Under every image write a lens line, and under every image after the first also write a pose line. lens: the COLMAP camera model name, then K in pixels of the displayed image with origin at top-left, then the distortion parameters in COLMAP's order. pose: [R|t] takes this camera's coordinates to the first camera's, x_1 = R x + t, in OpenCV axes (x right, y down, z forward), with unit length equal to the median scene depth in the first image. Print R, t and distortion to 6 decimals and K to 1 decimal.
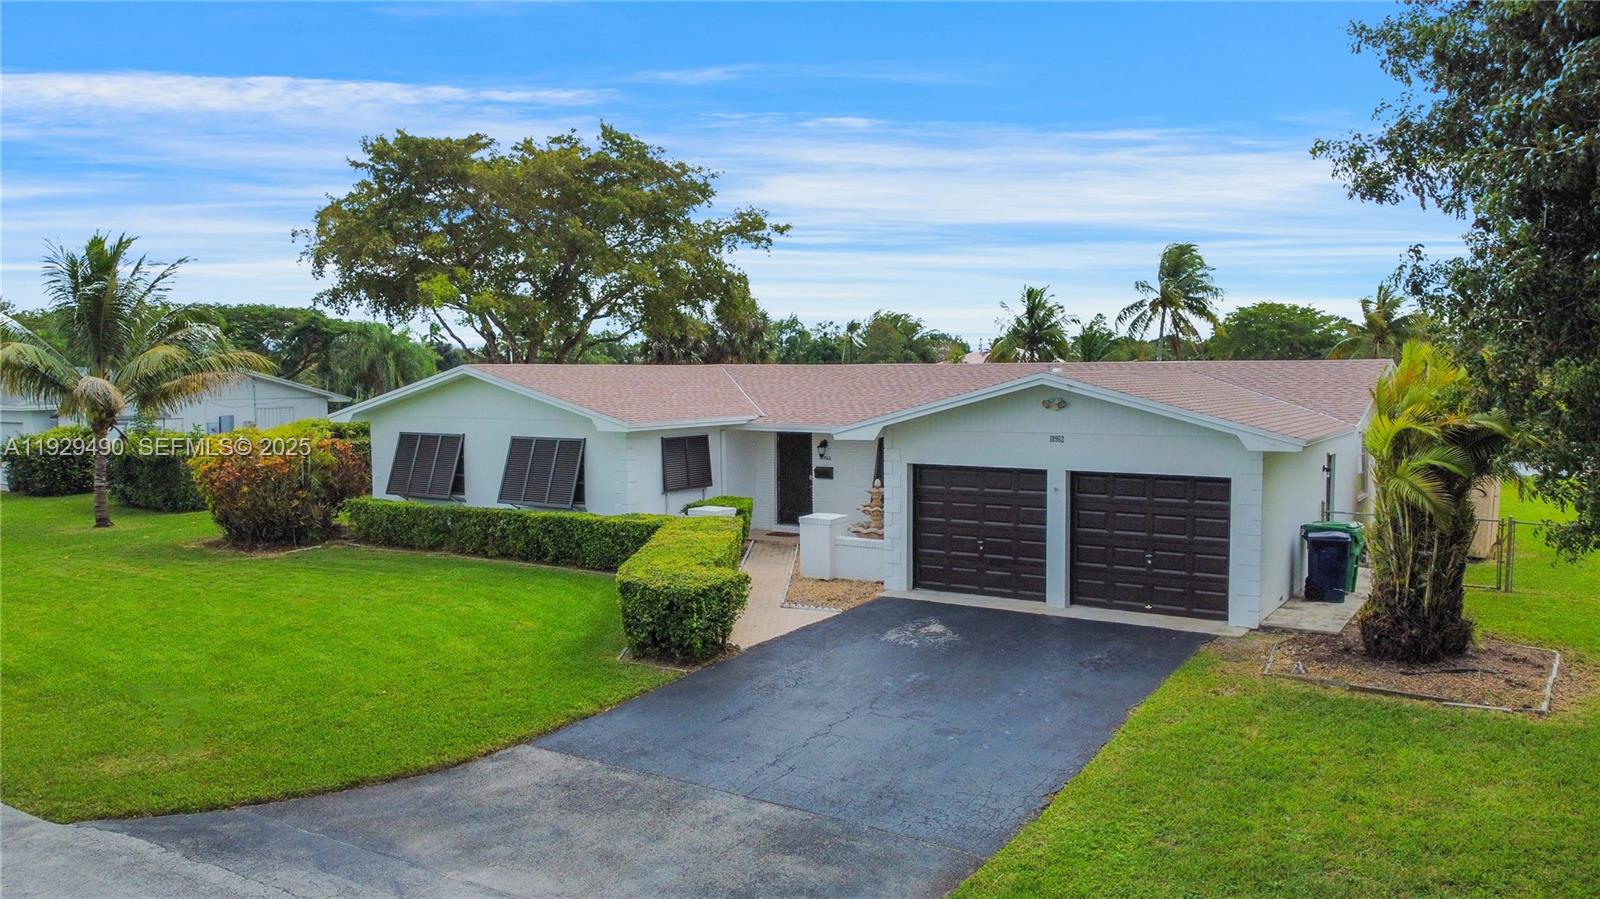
lens RADIAL K [[1208.8, 0, 800.0], [0, 1208.8, 449.5], [0, 0, 1]] dist [0.000197, 0.001616]
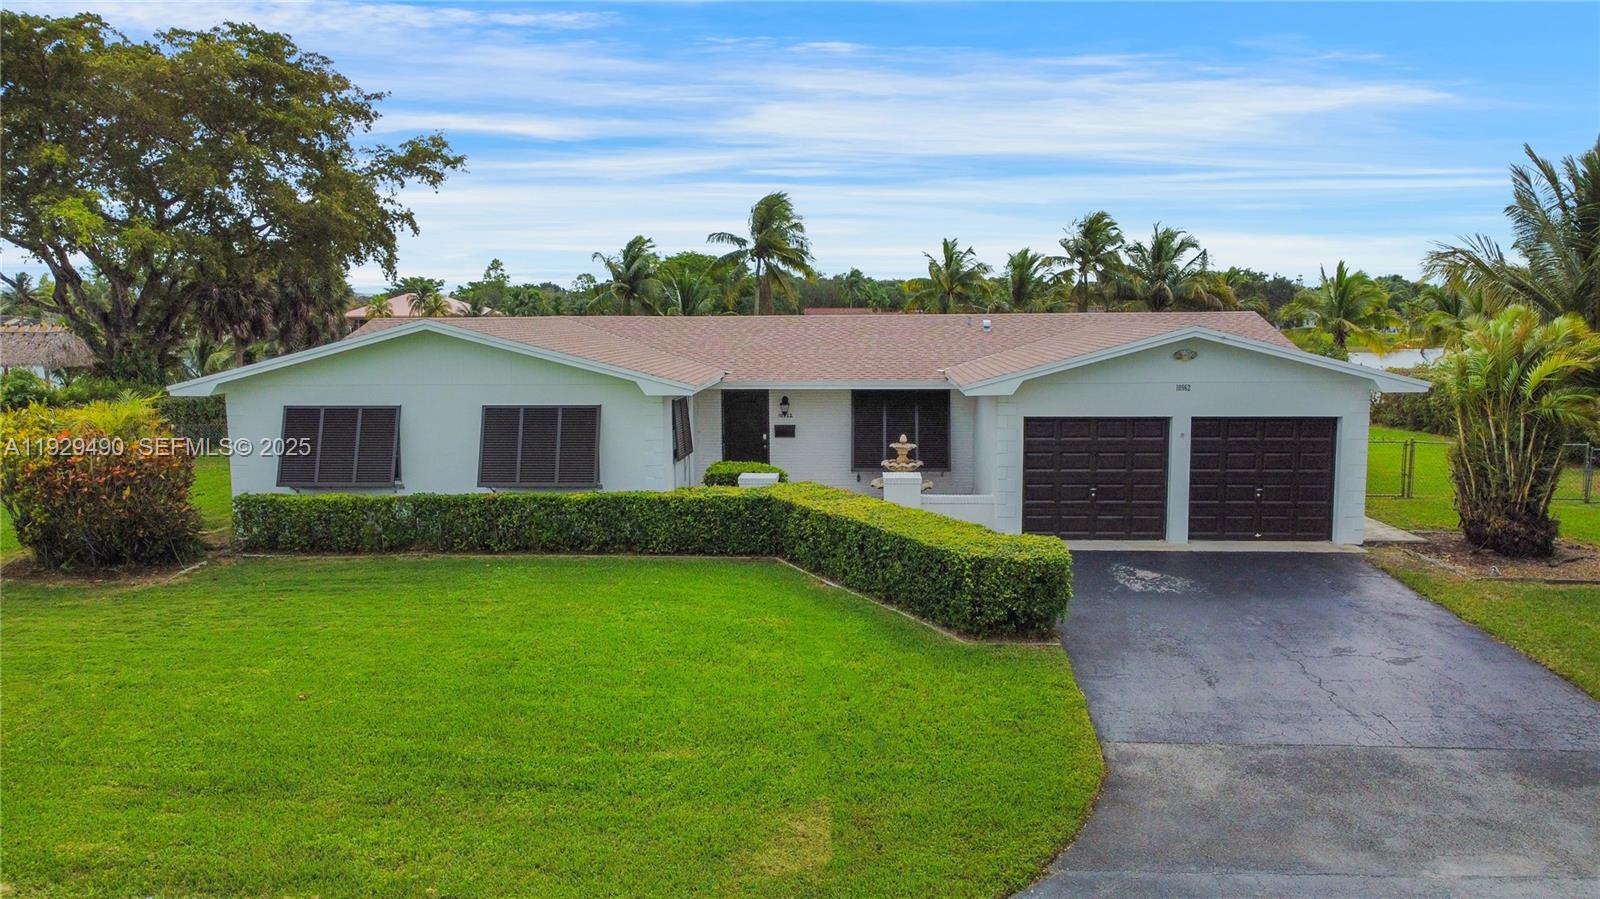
lens RADIAL K [[1208.8, 0, 800.0], [0, 1208.8, 449.5], [0, 0, 1]] dist [0.000197, 0.001616]
pose [[0.869499, -0.057761, 0.490546, -0.577823], [0.035950, 0.997905, 0.053779, -0.022598], [-0.492625, -0.029126, 0.869754, 0.218377]]
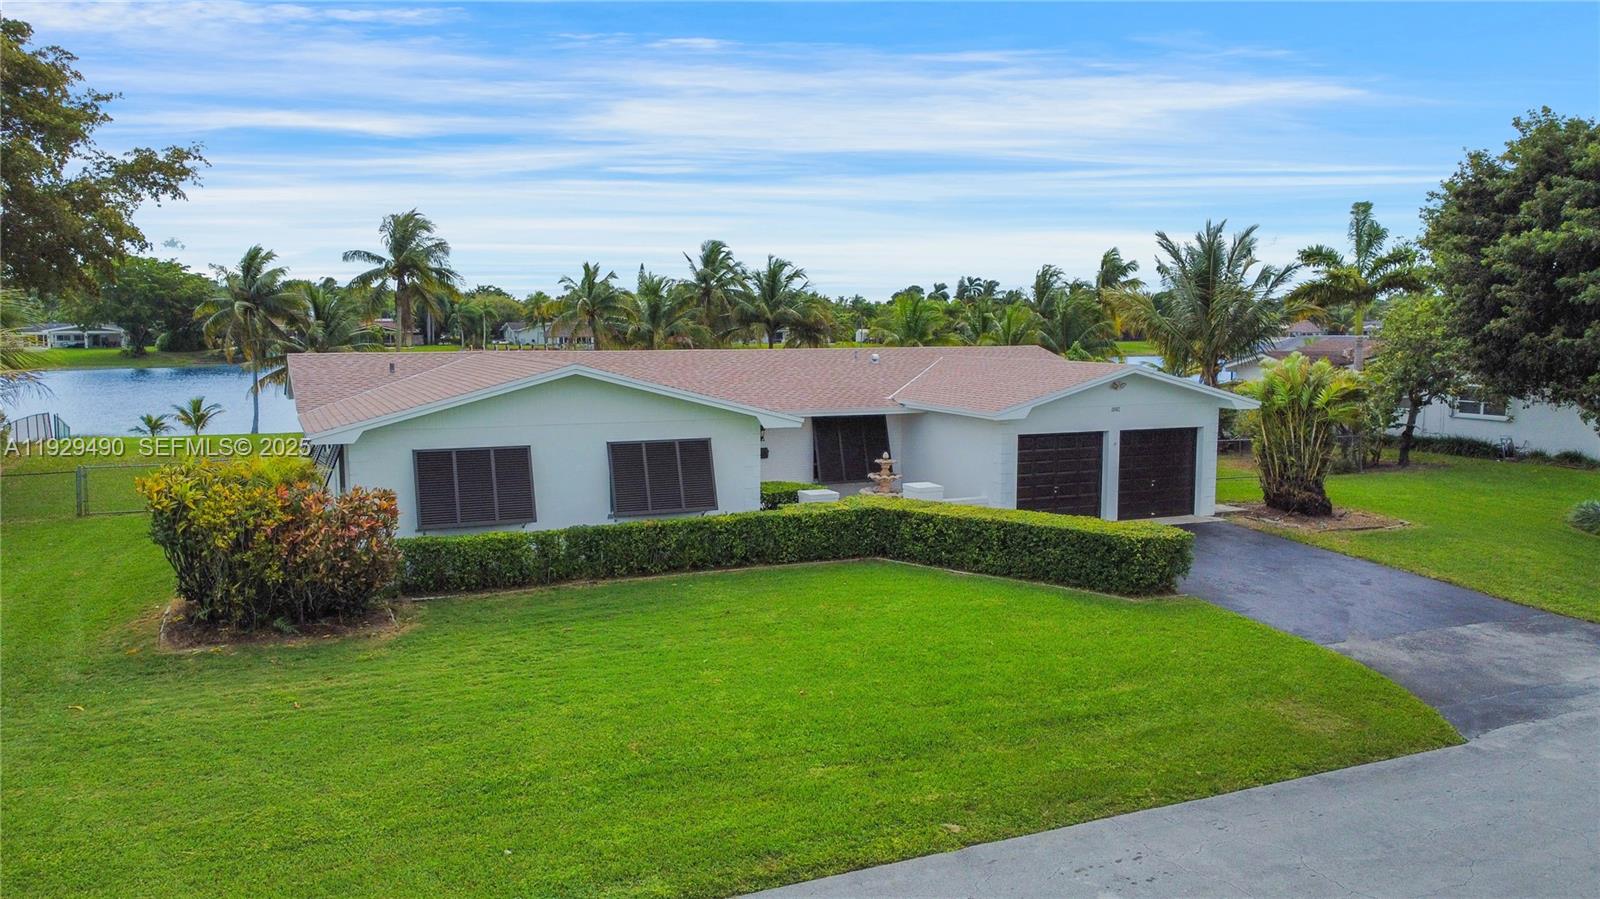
lens RADIAL K [[1208.8, 0, 800.0], [0, 1208.8, 449.5], [0, 0, 1]] dist [0.000197, 0.001616]
pose [[0.545501, -0.086356, 0.833649, -1.152616], [0.051456, 0.996252, 0.069529, -0.077160], [-0.836529, 0.004968, 0.547900, 0.487445]]
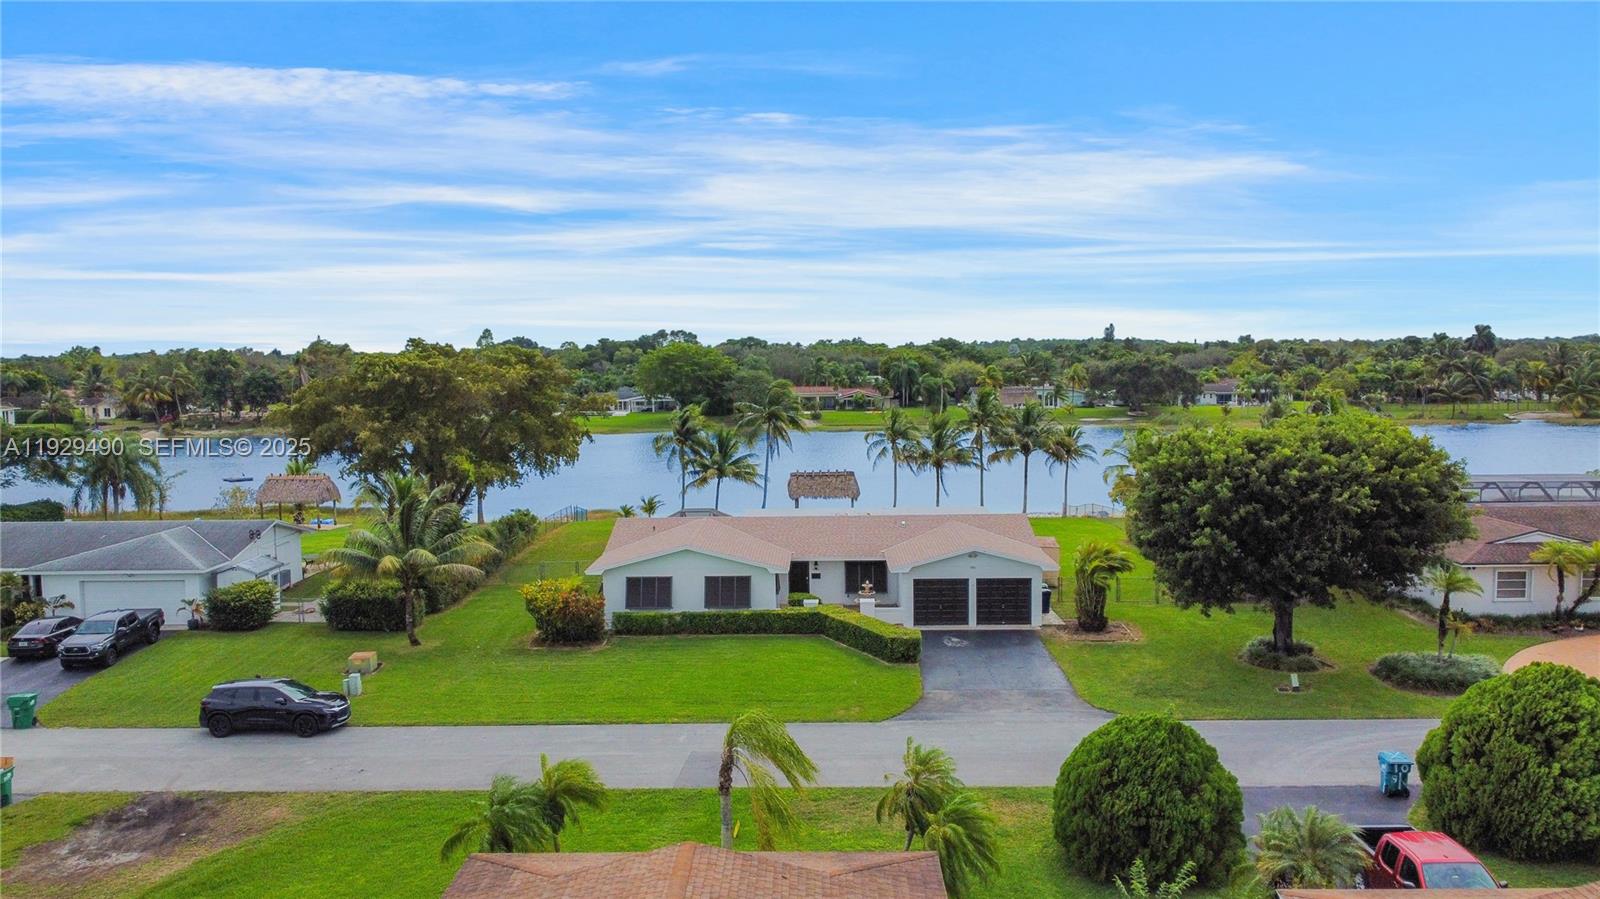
lens RADIAL K [[1208.8, 0, 800.0], [0, 1208.8, 449.5], [0, 0, 1]] dist [0.000197, 0.001616]
pose [[0.851599, -0.050947, 0.521713, -1.511165], [0.044286, 0.998700, 0.025238, -0.354547], [-0.522320, 0.001612, 0.852748, -1.144118]]
